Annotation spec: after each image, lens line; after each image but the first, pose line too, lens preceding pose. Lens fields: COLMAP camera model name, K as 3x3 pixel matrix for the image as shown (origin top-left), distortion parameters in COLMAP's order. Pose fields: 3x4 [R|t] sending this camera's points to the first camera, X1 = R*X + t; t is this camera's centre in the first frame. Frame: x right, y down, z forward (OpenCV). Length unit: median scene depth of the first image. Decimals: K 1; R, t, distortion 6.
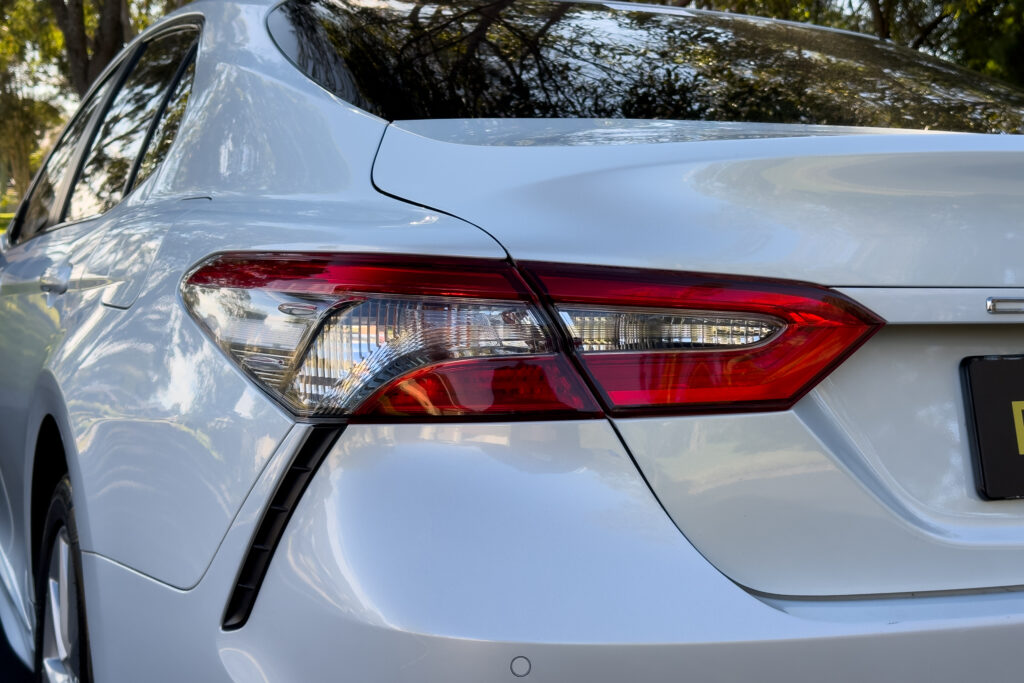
lens RADIAL K [[1418.3, 0, 514.8], [0, 1418.3, 330.7], [0, 0, 1]] dist [0.147817, -0.124046]
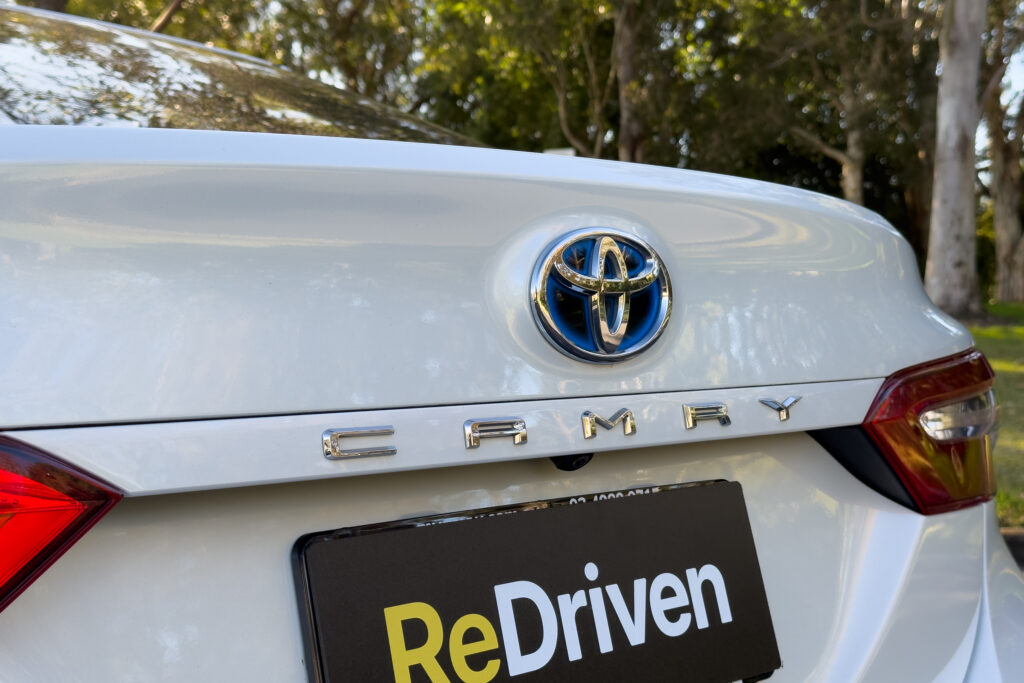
lens RADIAL K [[1396.1, 0, 511.8], [0, 1396.1, 364.4], [0, 0, 1]] dist [0.135238, -0.006985]
pose [[0.944573, -0.036259, 0.326293, 0.229677], [0.047571, 0.998509, -0.026755, -0.031086], [-0.324837, 0.040794, 0.944890, 0.488387]]
